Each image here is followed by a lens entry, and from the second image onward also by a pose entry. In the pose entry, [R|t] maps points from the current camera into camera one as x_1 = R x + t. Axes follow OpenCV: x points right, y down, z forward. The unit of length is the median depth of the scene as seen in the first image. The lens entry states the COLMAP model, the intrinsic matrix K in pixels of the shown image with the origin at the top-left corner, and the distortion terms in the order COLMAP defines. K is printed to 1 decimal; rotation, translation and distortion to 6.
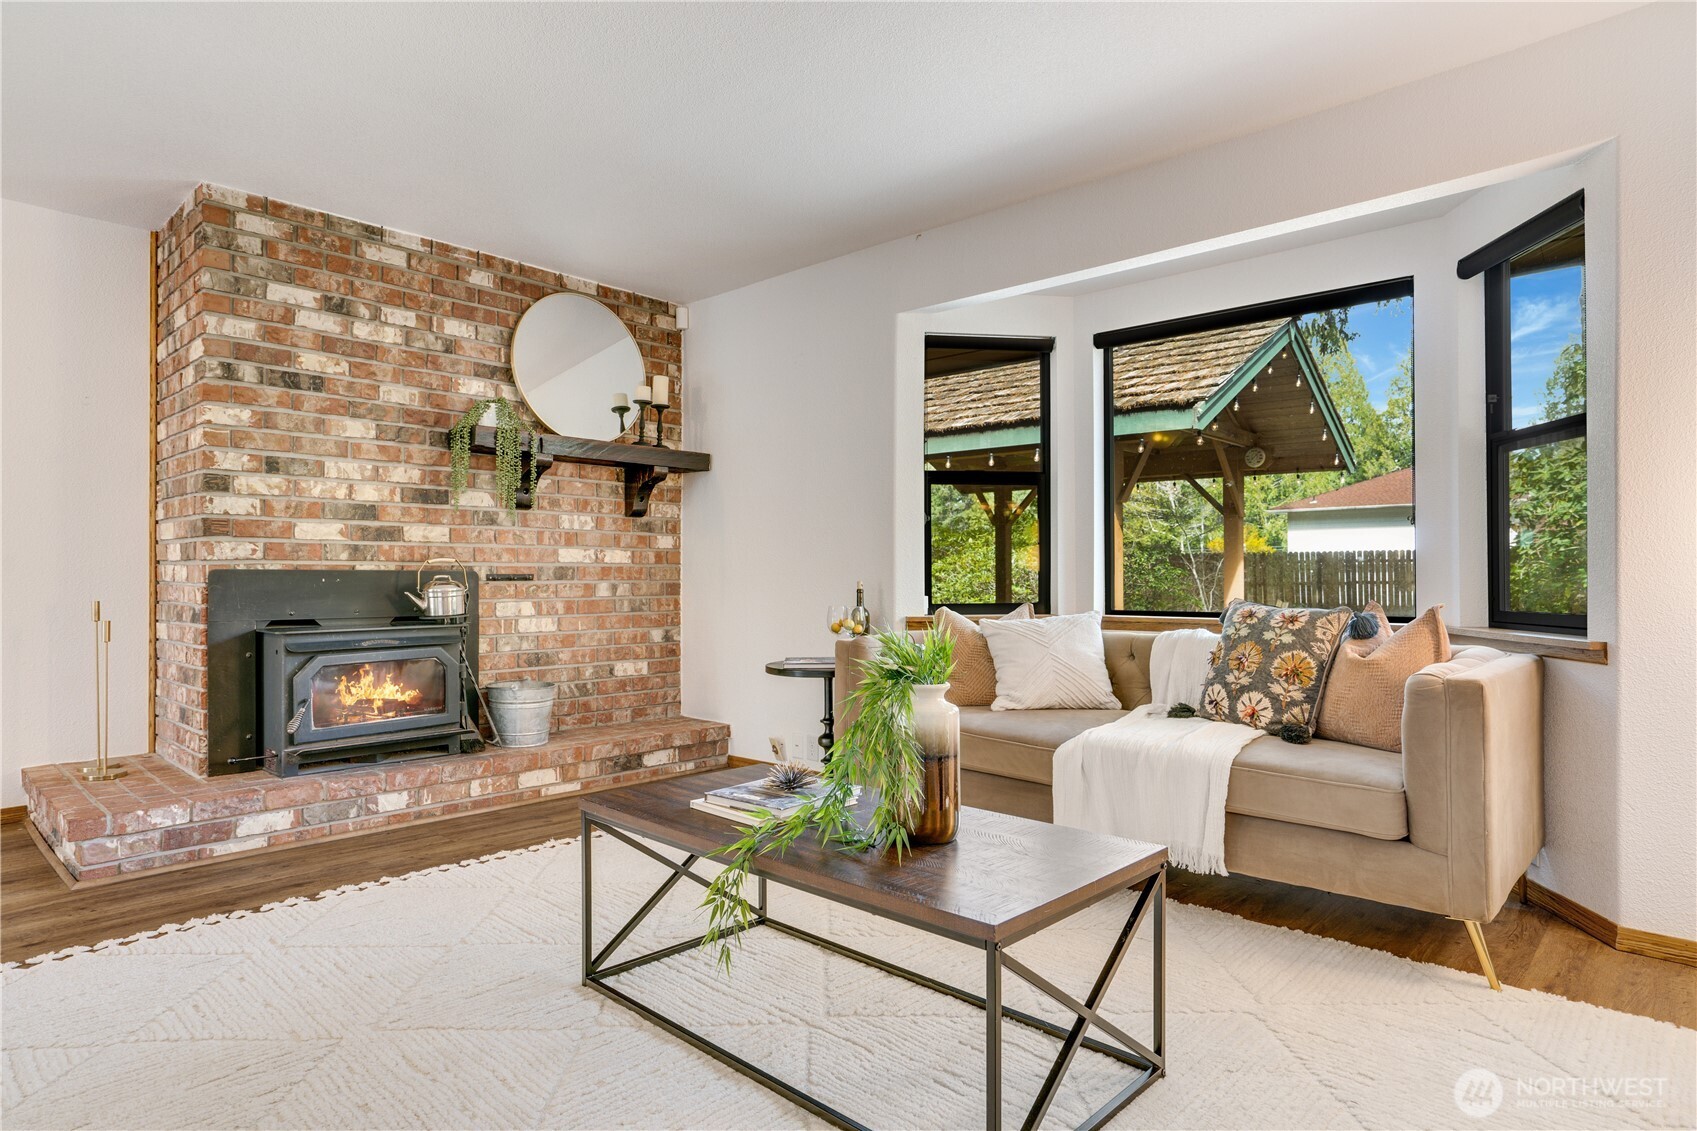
lens RADIAL K [[965.0, 0, 845.7], [0, 965.0, 554.8], [0, 0, 1]] dist [0.001784, 0.001963]
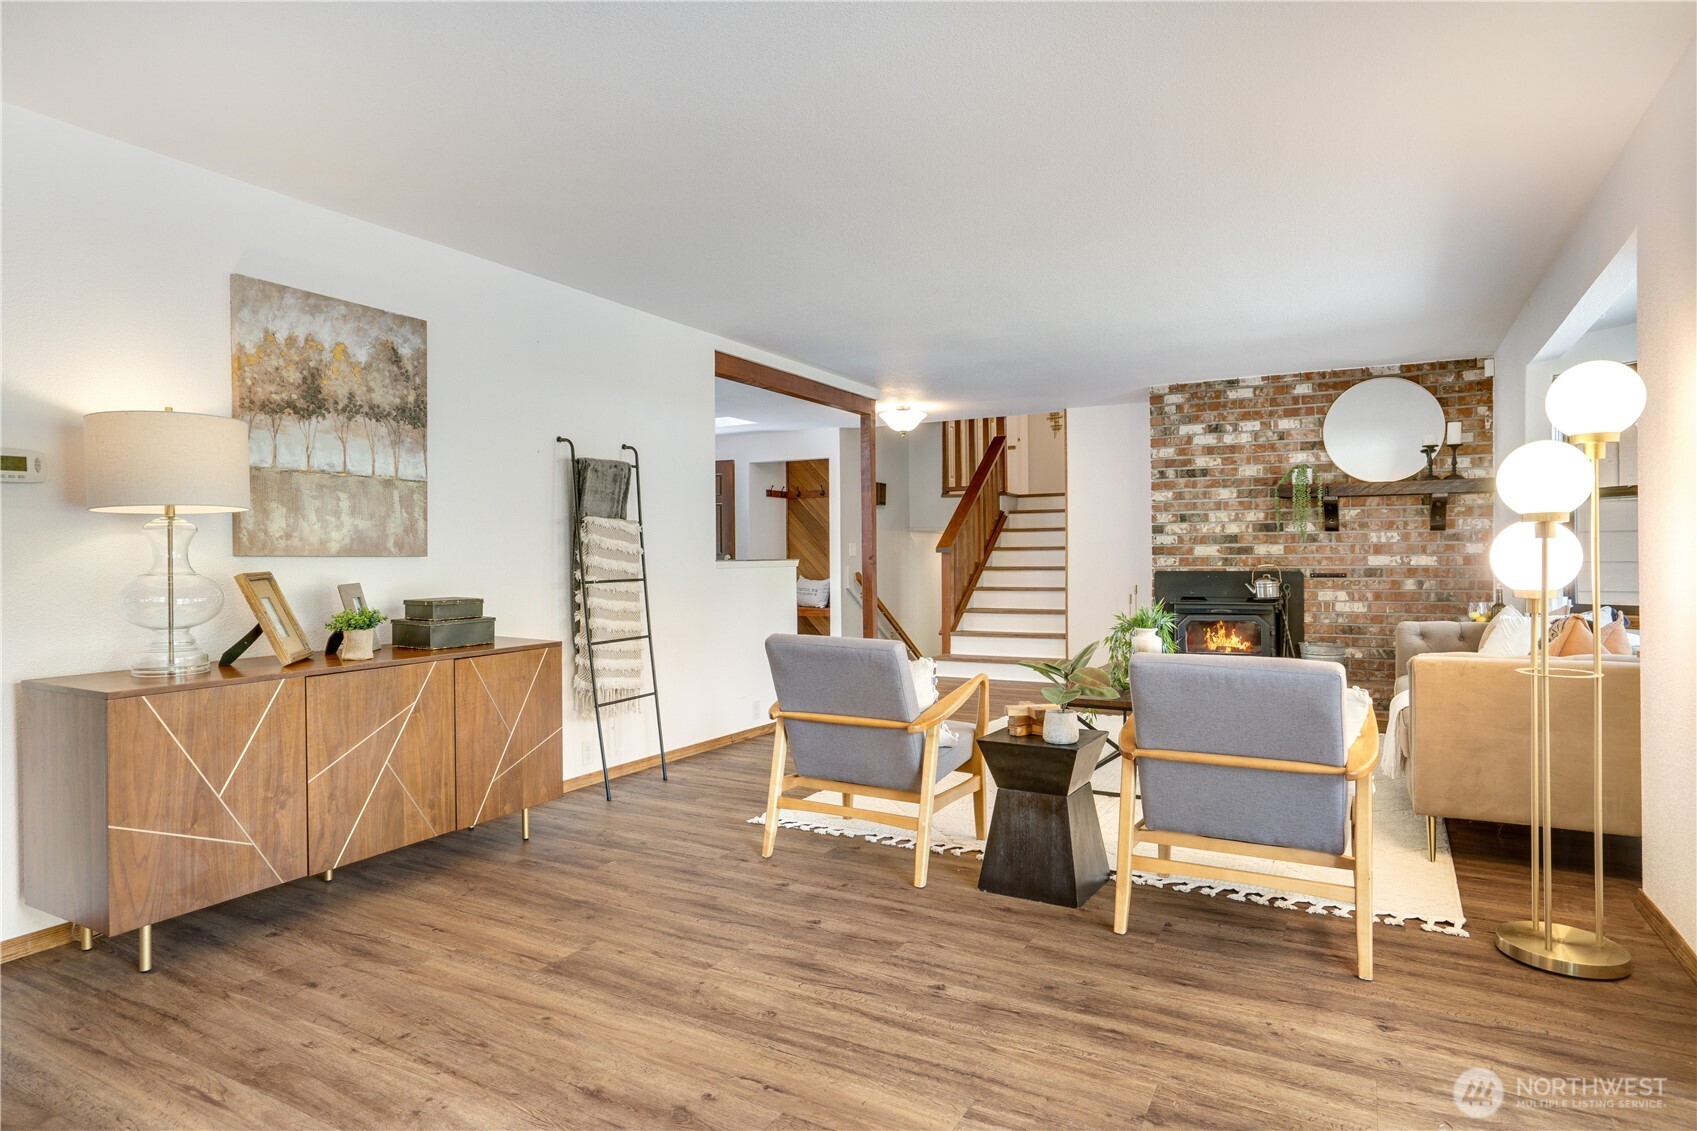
lens RADIAL K [[965.0, 0, 845.6], [0, 965.0, 565.2], [0, 0, 1]] dist [0.001784, 0.001963]
pose [[0.257879, 0.002840, -0.966173, 1.007500], [0.025404, 0.999630, 0.009719, -0.029487], [0.965843, -0.027051, 0.257712, -0.157909]]
